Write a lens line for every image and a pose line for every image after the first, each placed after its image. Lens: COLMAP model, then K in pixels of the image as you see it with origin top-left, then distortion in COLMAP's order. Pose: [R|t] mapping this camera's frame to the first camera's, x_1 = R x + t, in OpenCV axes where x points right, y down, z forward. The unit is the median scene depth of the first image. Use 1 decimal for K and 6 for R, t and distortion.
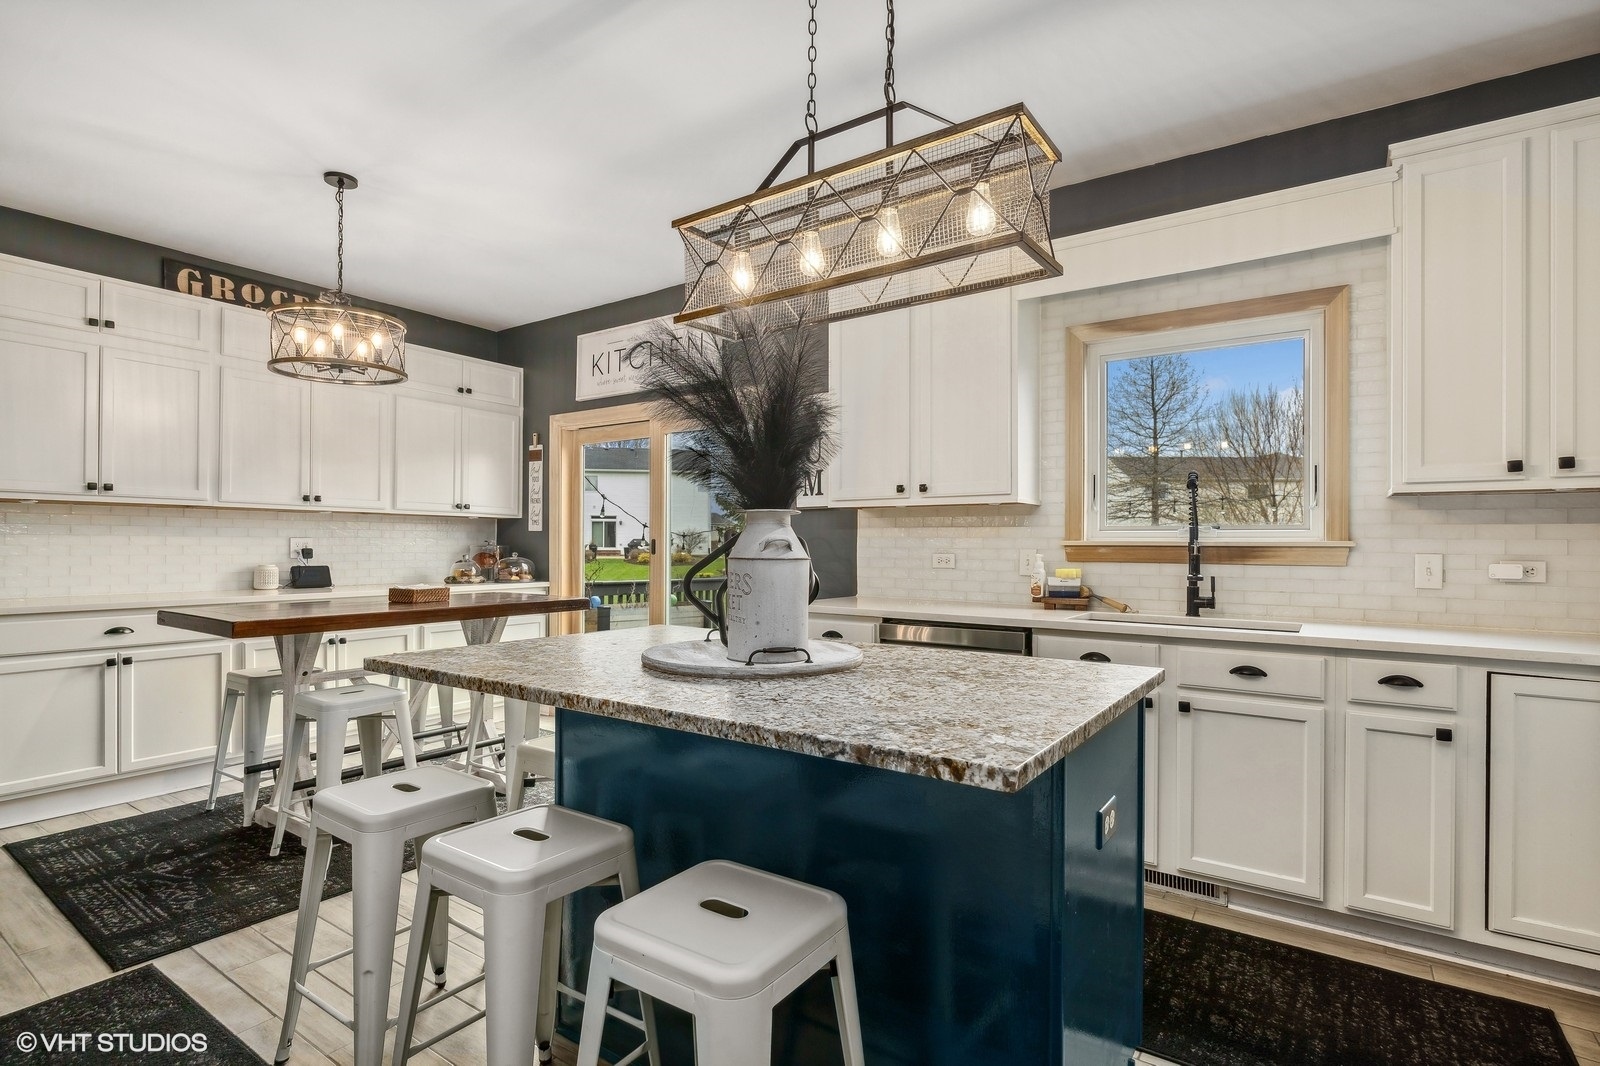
lens RADIAL K [[773.8, 0, 803.2], [0, 773.8, 543.8], [0, 0, 1]] dist [0.000093, -0.000208]
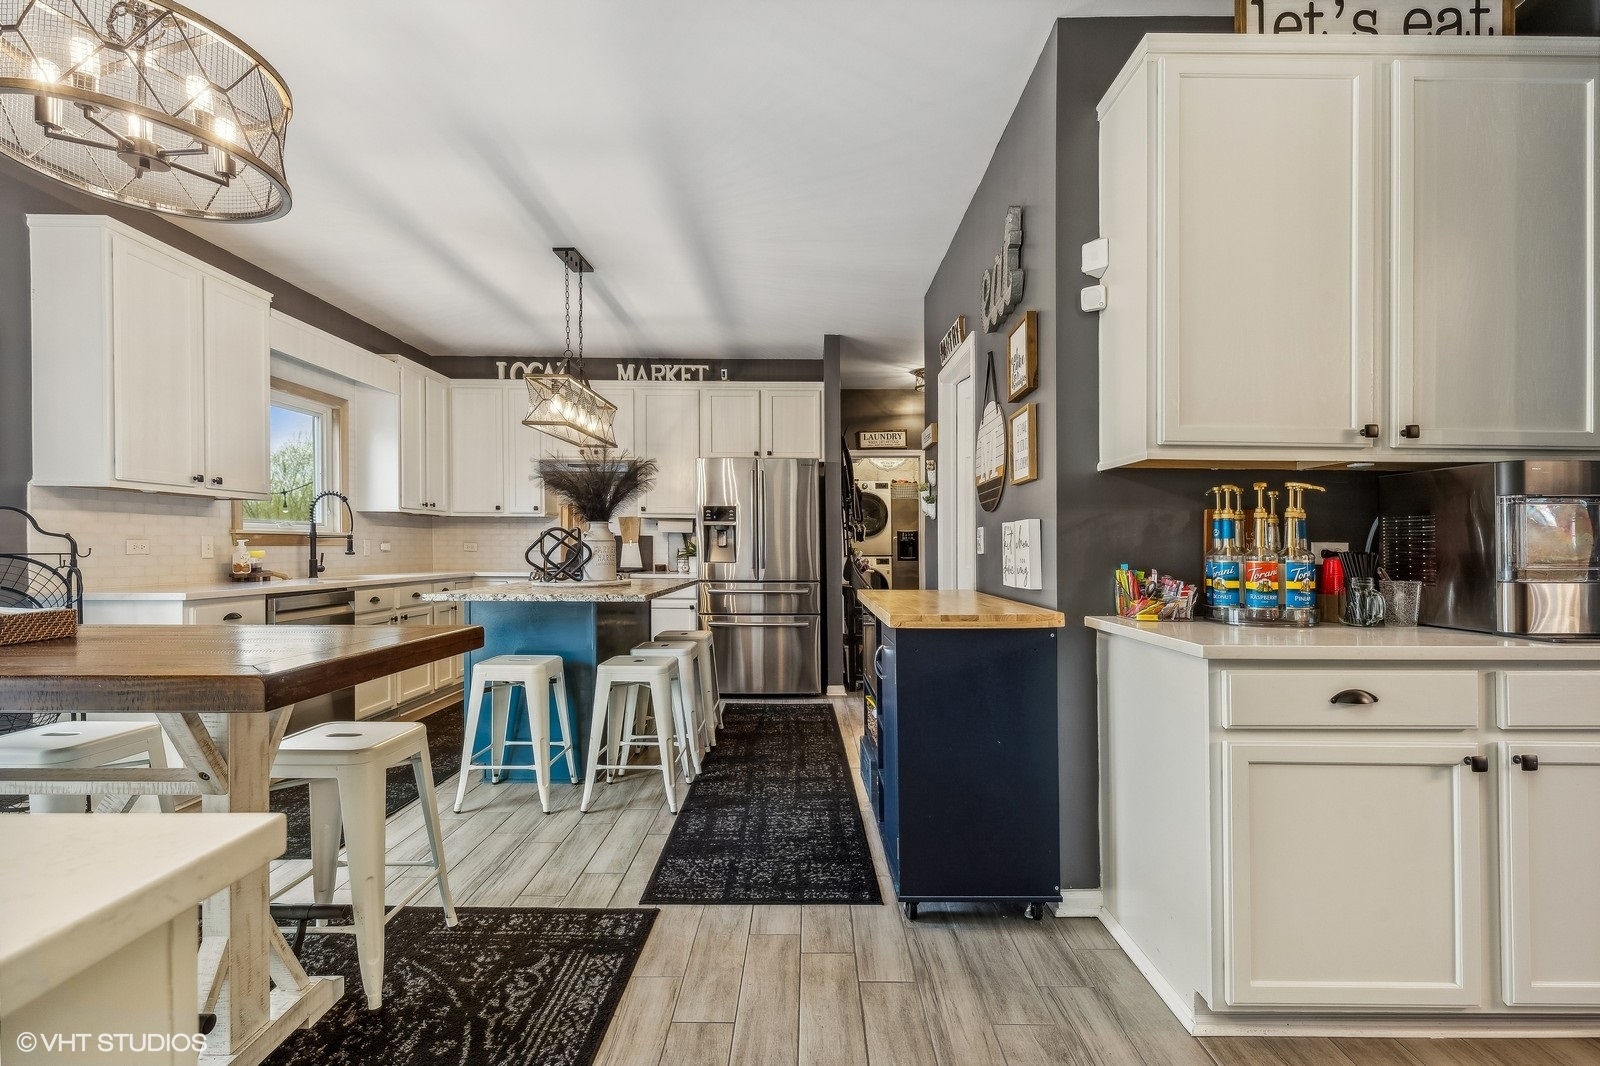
lens RADIAL K [[743.2, 0, 800.0], [0, 743.2, 533.0], [0, 0, 1]] dist [-0.000182, -0.000361]
pose [[-0.565187, 0.006603, 0.824937, -1.363076], [-0.007063, 0.999893, -0.012842, 0.012698], [-0.824933, -0.013084, -0.565079, 1.038948]]
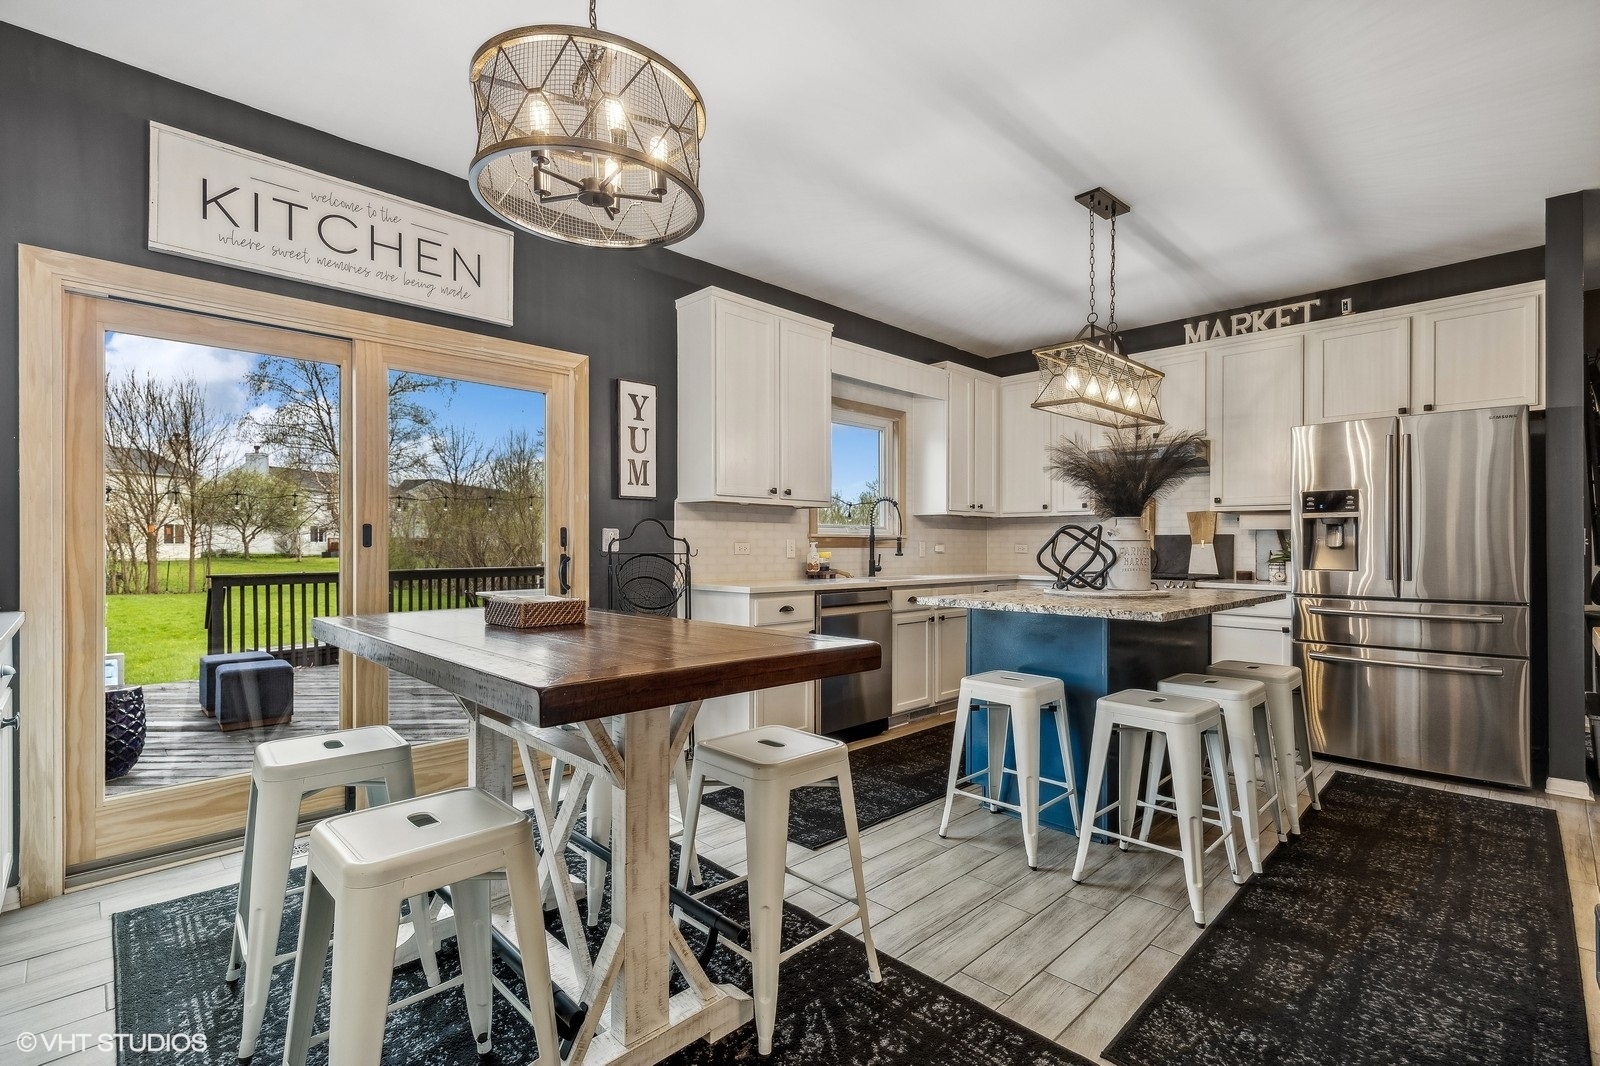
lens RADIAL K [[731.9, 0, 796.4], [0, 731.9, 550.6], [0, 0, 1]] dist [0.005227, -0.000803]
pose [[0.191575, -0.010777, 0.981419, -1.189004], [-0.000590, 0.999938, 0.011095, 0.014911], [-0.981478, -0.002705, 0.191557, 0.847222]]
